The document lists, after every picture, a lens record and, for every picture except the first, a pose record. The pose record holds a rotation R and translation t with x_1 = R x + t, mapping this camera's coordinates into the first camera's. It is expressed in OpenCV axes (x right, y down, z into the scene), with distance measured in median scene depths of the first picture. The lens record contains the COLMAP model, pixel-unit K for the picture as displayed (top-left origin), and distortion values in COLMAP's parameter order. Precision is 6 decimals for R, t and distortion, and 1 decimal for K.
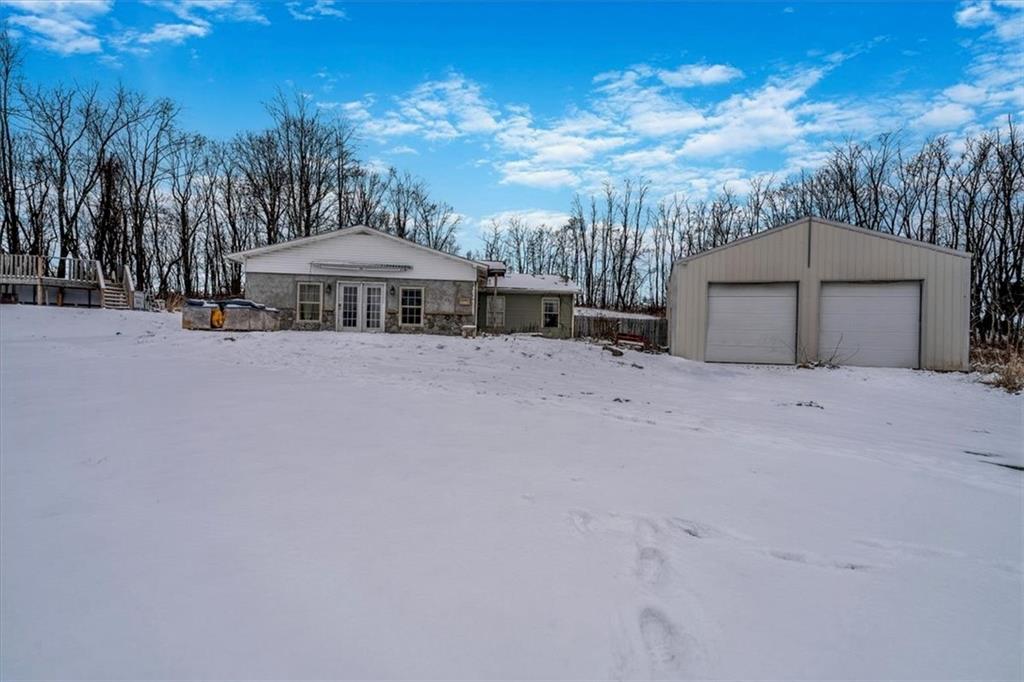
lens RADIAL K [[457.7, 0, 512.0], [0, 457.7, 341.0], [0, 0, 1]] dist [-0.004776, 0.000647]
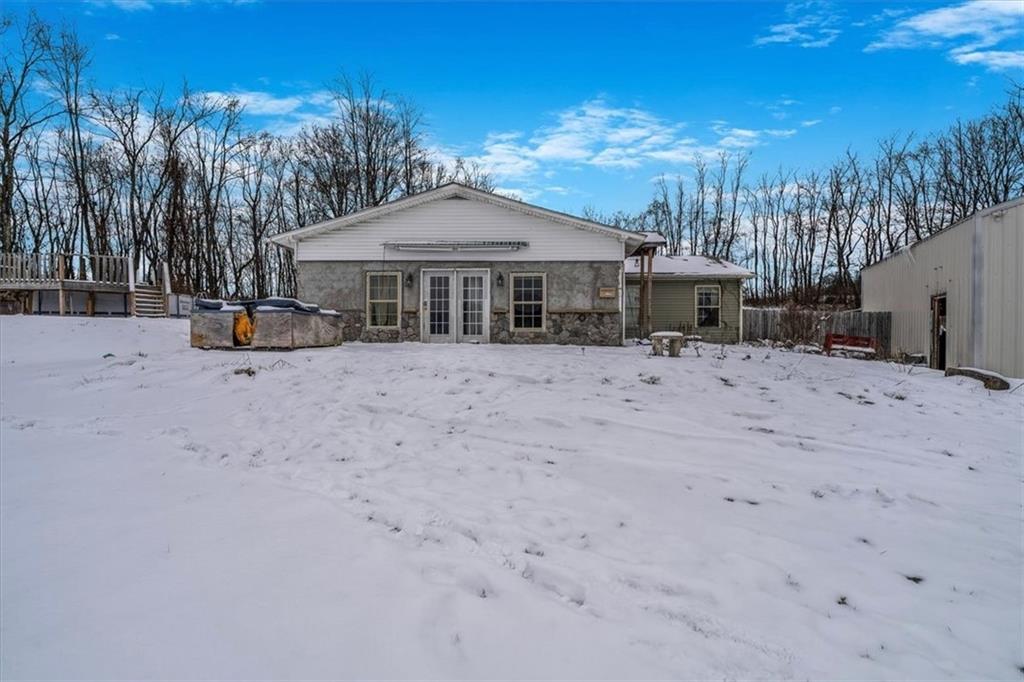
lens RADIAL K [[457.7, 0, 512.0], [0, 457.7, 341.0], [0, 0, 1]] dist [-0.004776, 0.000647]
pose [[0.991055, -0.018722, -0.132135, -0.154929], [0.019474, 0.999801, 0.004402, -0.021961], [0.132027, -0.006936, 0.991222, 0.327855]]
